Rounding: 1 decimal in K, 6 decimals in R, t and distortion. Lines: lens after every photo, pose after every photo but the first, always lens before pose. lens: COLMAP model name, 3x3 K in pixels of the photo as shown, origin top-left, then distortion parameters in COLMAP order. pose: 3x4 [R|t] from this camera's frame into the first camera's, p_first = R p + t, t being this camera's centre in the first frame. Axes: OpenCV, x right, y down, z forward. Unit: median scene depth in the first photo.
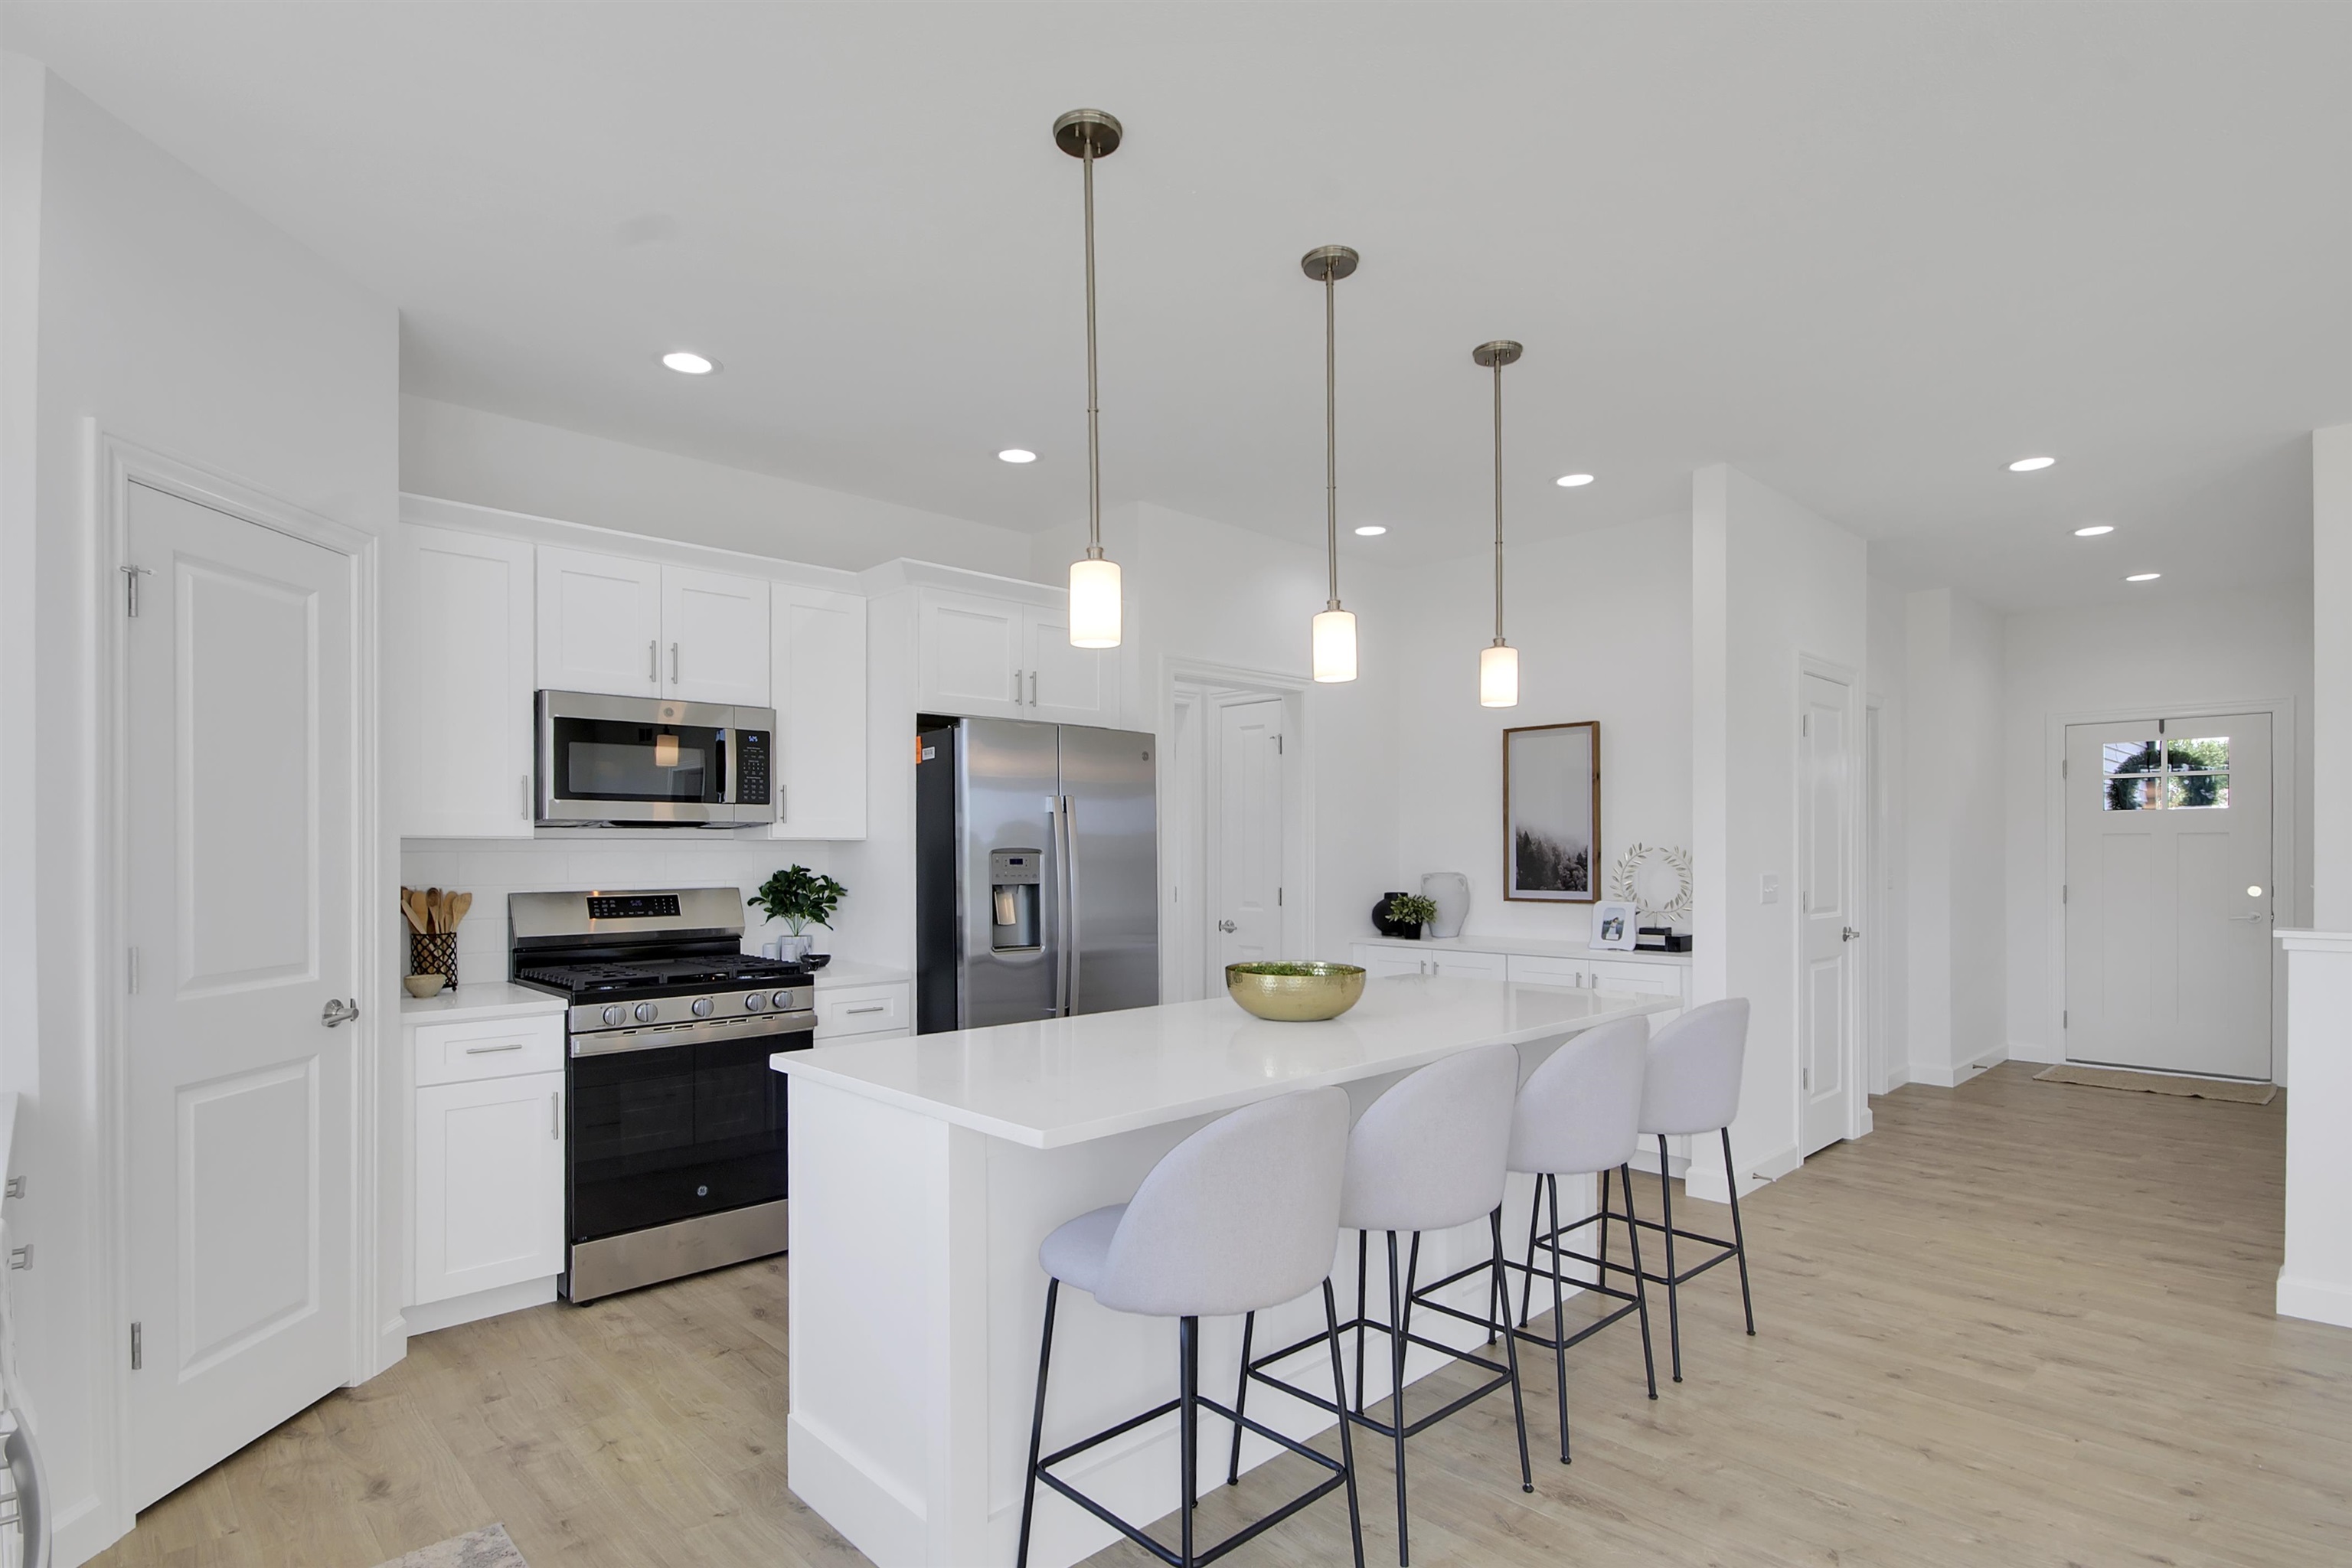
lens RADIAL K [[1194.2, 0, 1168.7], [0, 1194.2, 864.8], [0, 0, 1]] dist [-0.000836, -0.000133]
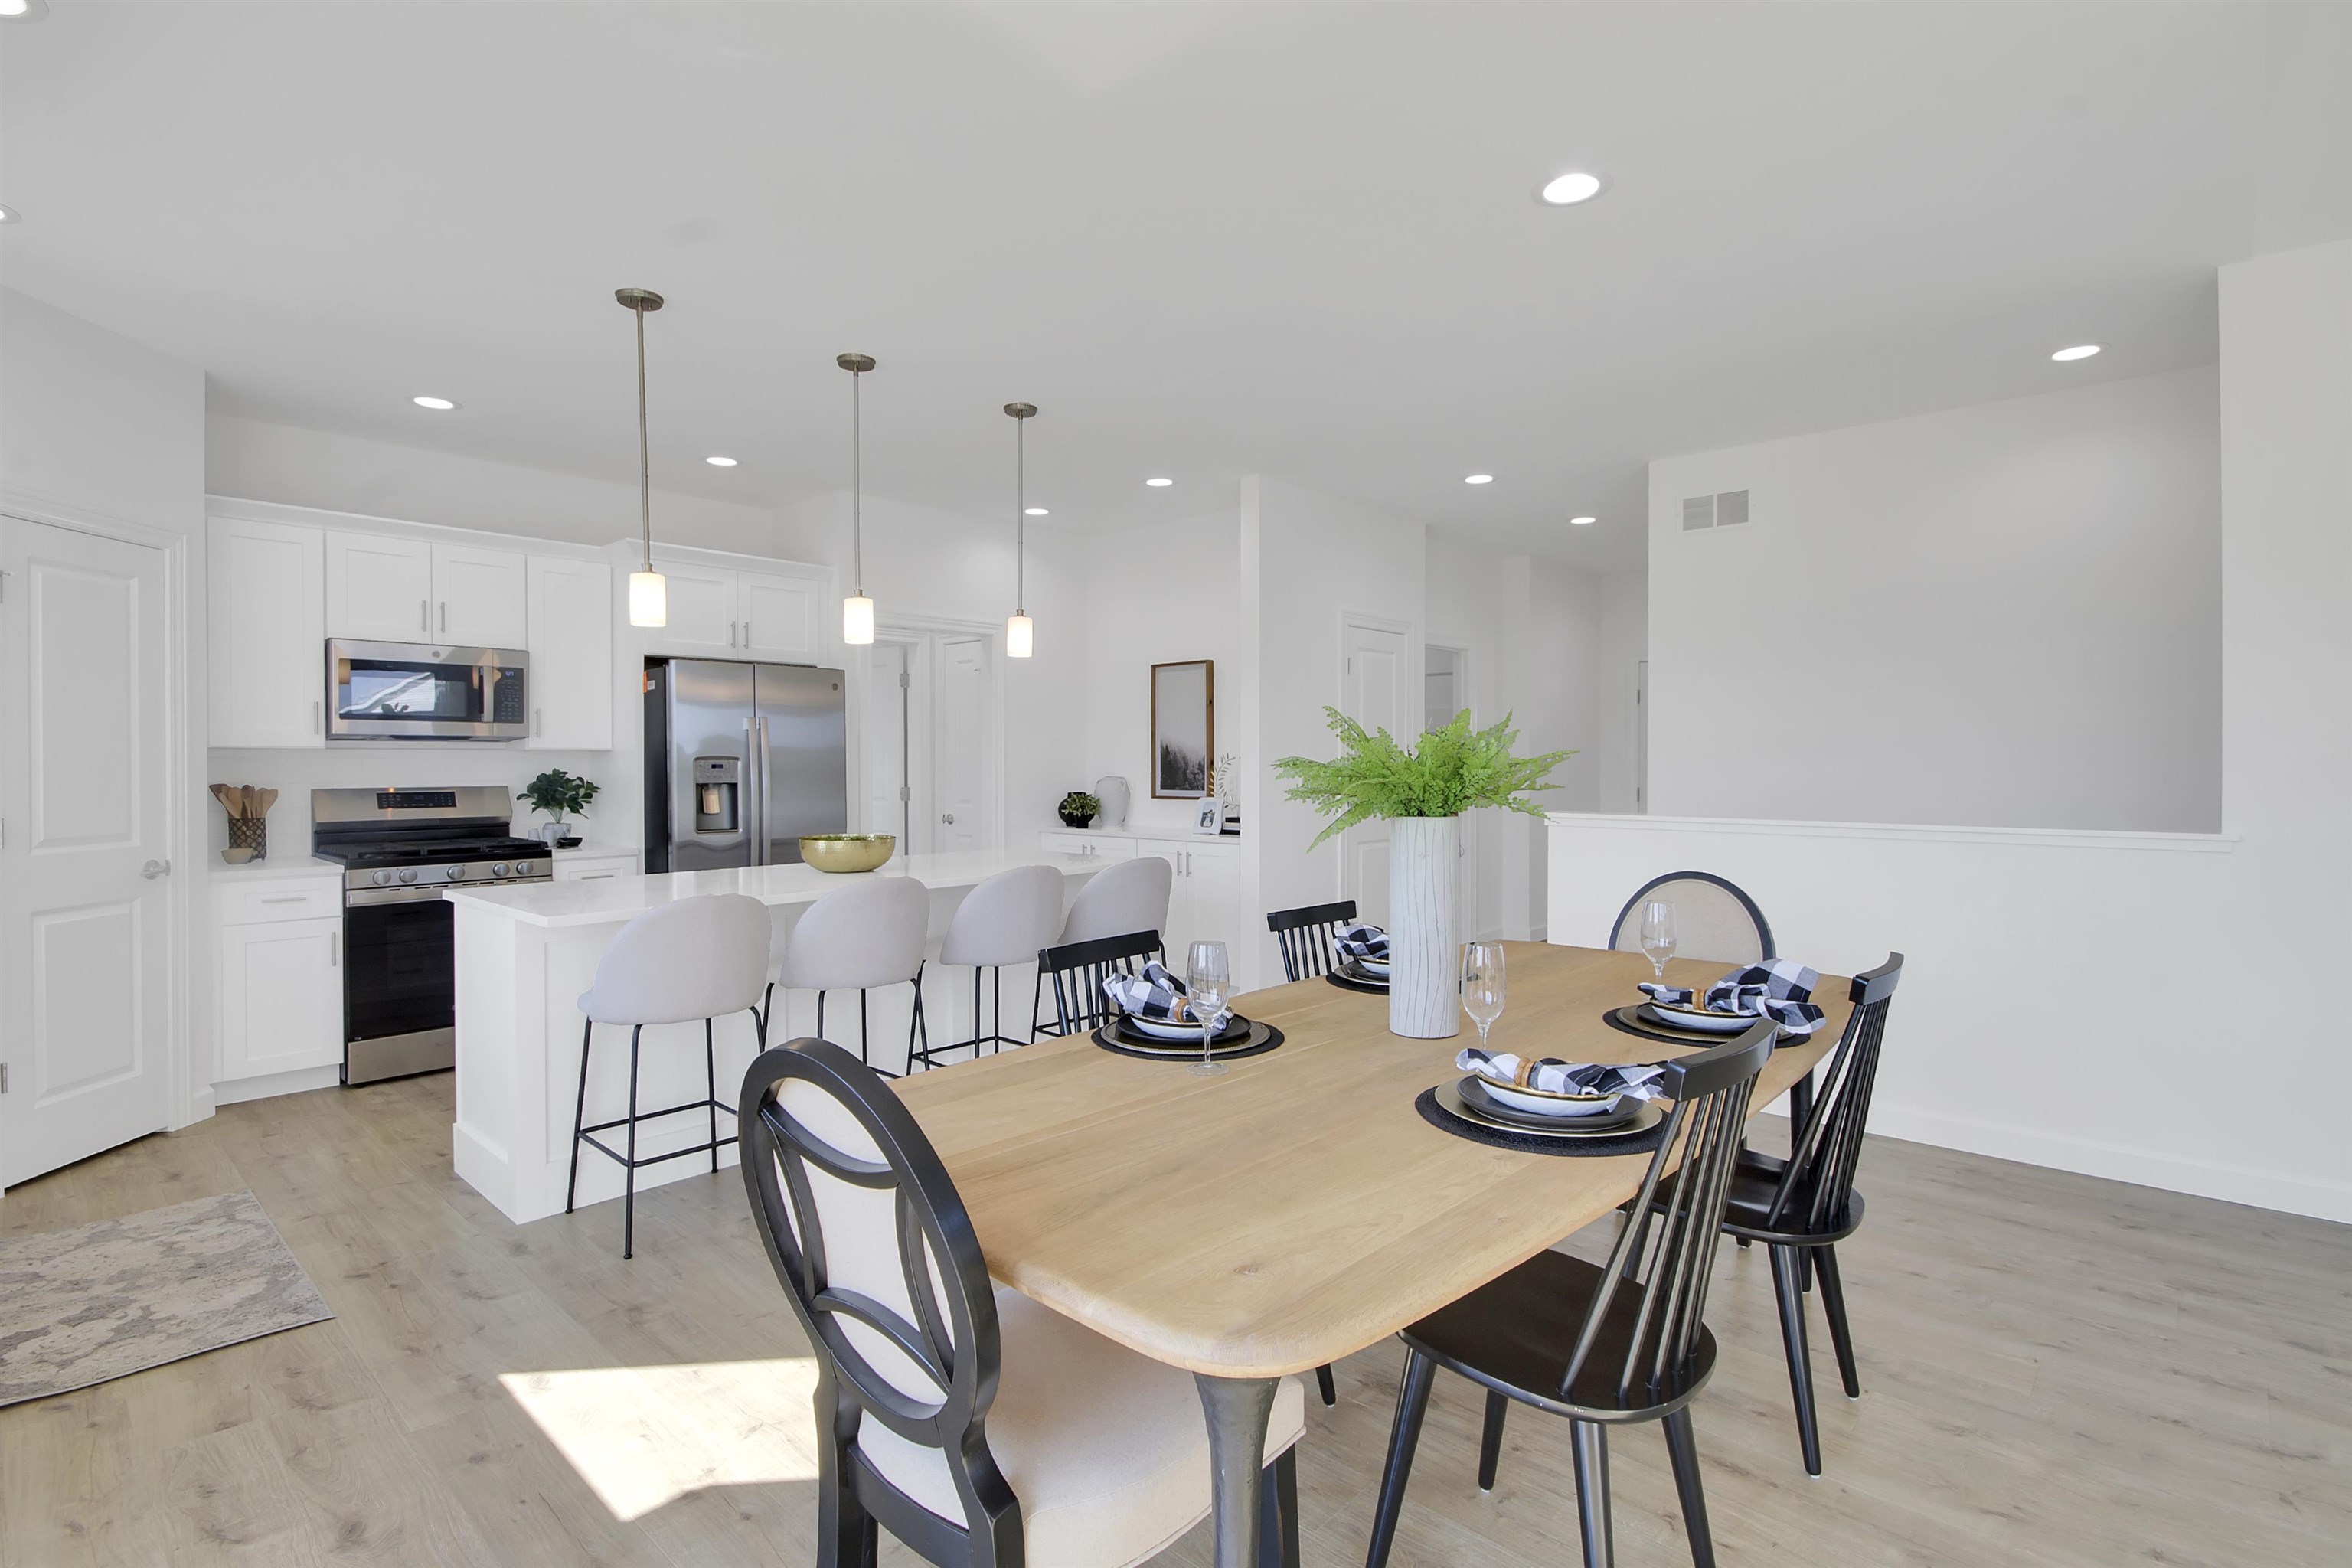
lens RADIAL K [[1135.4, 0, 1176.0], [0, 1135.4, 784.0], [0, 0, 1]] dist [0.002080, -0.005753]
pose [[0.997785, -0.000170, 0.066519, 0.316399], [-0.000360, 0.999968, 0.007945, 0.007204], [-0.066519, -0.007951, 0.997754, -0.318541]]
